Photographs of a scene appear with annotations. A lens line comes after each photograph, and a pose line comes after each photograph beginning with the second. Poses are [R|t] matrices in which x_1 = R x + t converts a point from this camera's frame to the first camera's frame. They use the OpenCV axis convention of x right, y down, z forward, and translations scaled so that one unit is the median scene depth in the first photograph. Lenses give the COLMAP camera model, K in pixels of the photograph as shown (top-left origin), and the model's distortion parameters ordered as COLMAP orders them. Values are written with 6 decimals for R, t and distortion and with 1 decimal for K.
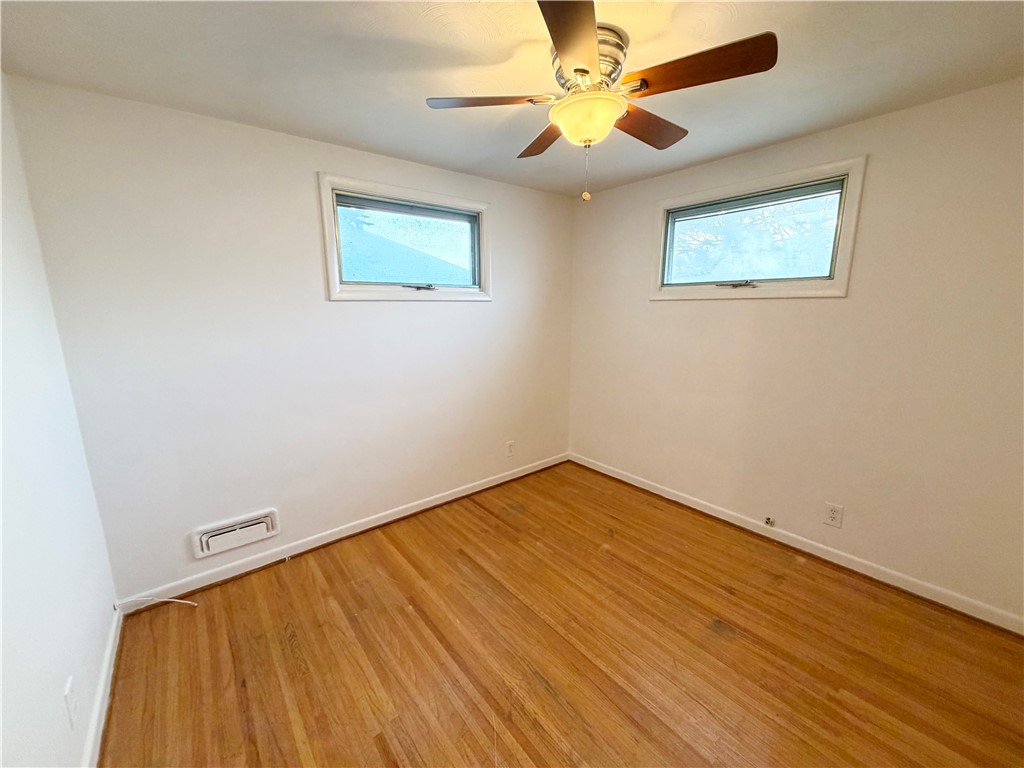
lens RADIAL K [[409.2, 0, 512.0], [0, 409.2, 384.0], [0, 0, 1]] dist [-0.003309, -0.000175]
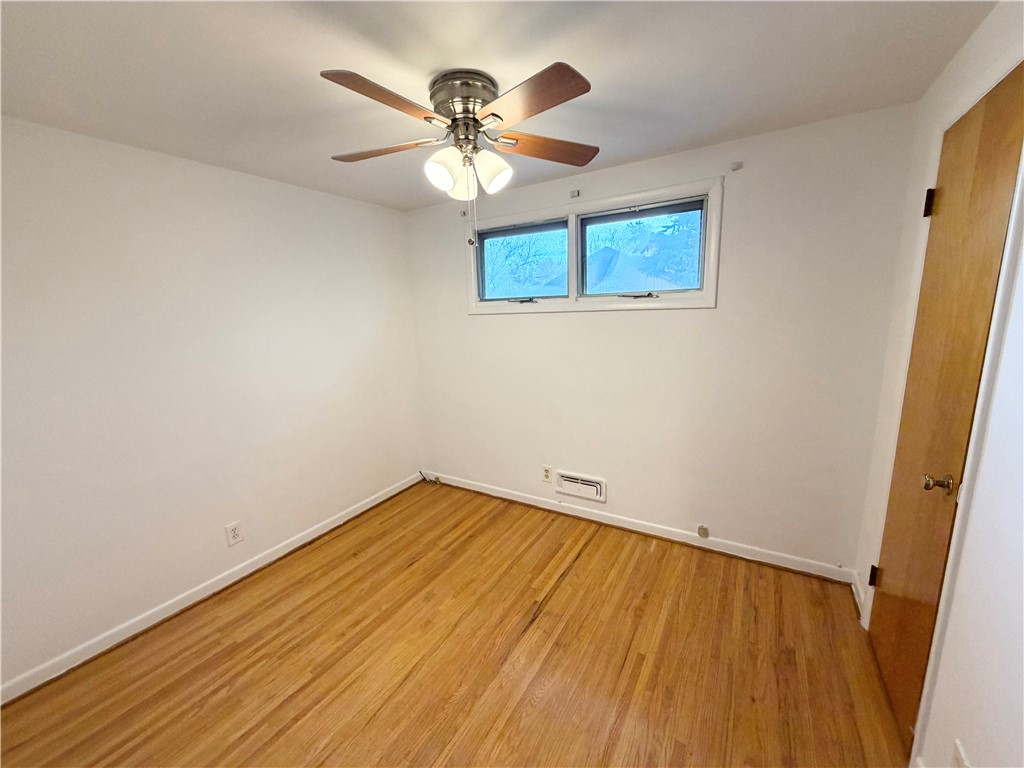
lens RADIAL K [[409.2, 0, 512.0], [0, 409.2, 384.0], [0, 0, 1]] dist [-0.003309, -0.000175]
pose [[0.358306, 0.167056, -0.918536, 0.762178], [-0.156312, 0.980707, 0.117388, -0.136382], [0.920426, 0.101517, 0.377506, 0.558623]]
